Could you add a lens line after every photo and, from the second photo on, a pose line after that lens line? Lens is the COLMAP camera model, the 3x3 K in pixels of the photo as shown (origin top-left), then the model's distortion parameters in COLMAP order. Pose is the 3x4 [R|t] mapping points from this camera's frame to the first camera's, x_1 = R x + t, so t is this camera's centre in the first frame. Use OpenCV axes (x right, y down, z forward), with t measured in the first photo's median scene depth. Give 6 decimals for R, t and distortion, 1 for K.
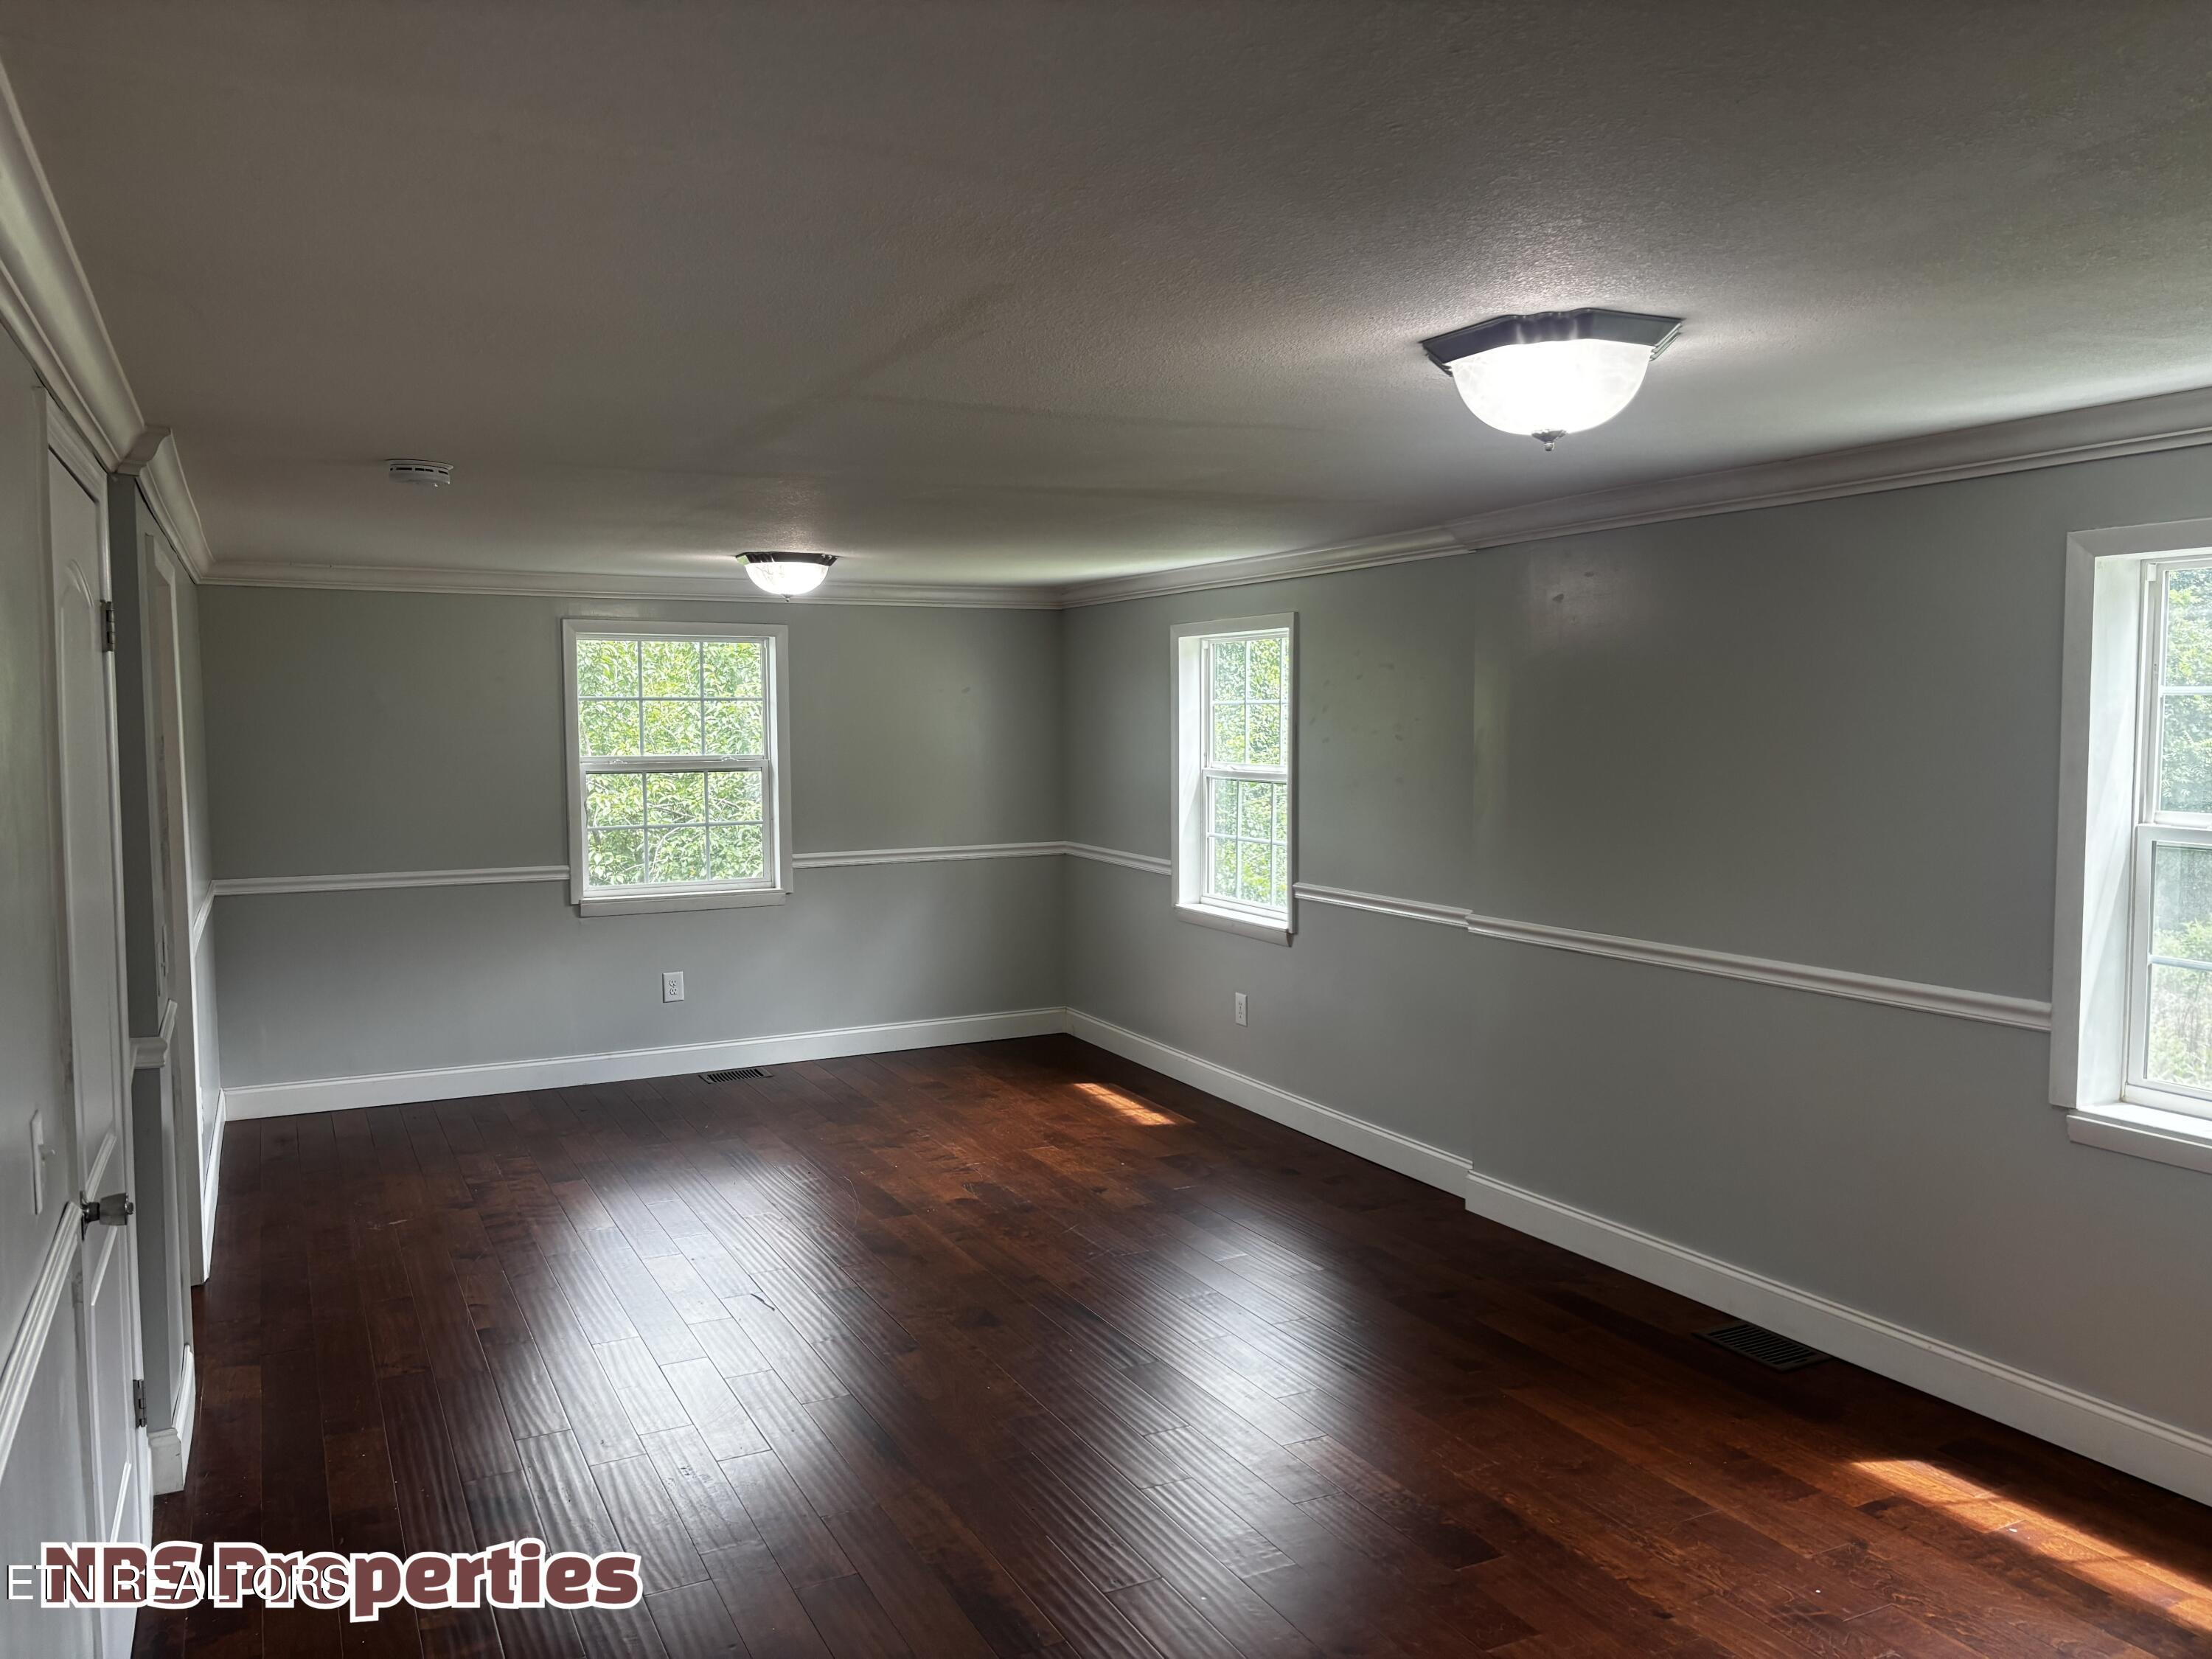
lens RADIAL K [[1664.1, 0, 1108.0], [0, 1664.1, 839.7], [0, 0, 1]] dist [0.142930, -0.247354]
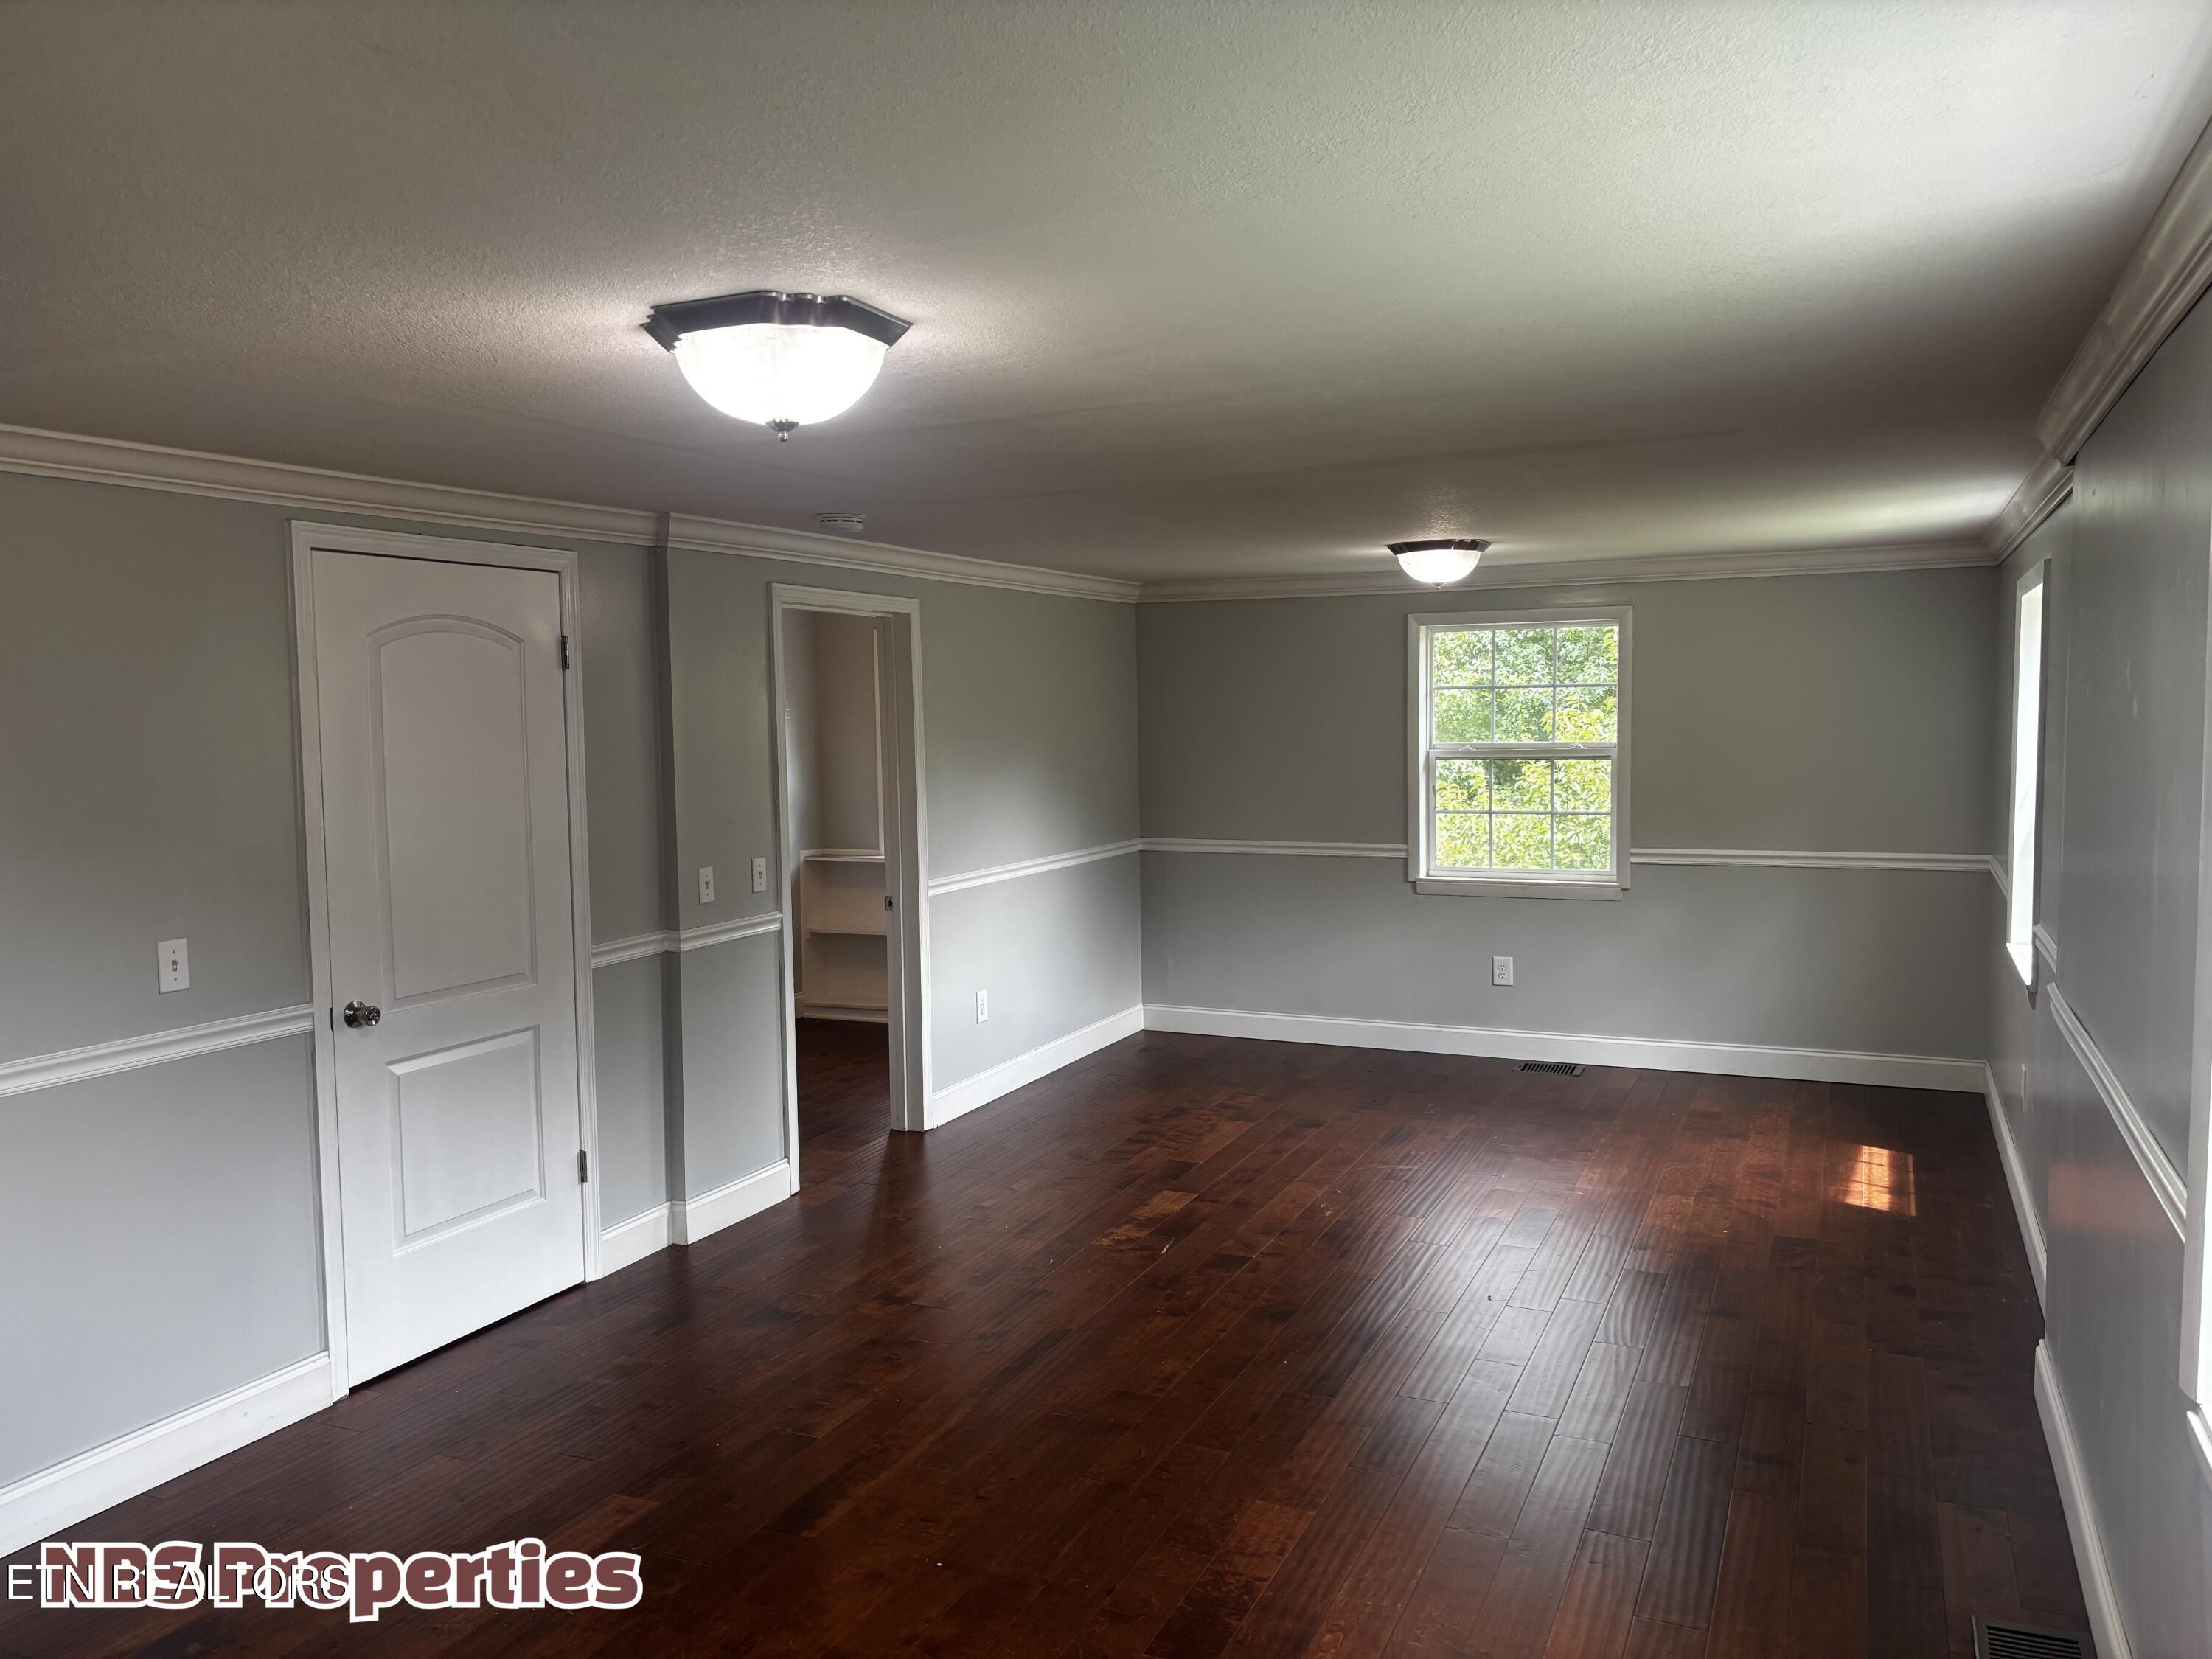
lens RADIAL K [[1669.1, 0, 1114.2], [0, 1669.1, 828.3], [0, 0, 1]] dist [0.043046, -0.036741]
pose [[0.634340, 0.053747, -0.771184, 0.378410], [-0.051507, 0.998302, 0.027208, -0.014252], [0.771337, 0.022462, 0.636031, 0.179700]]
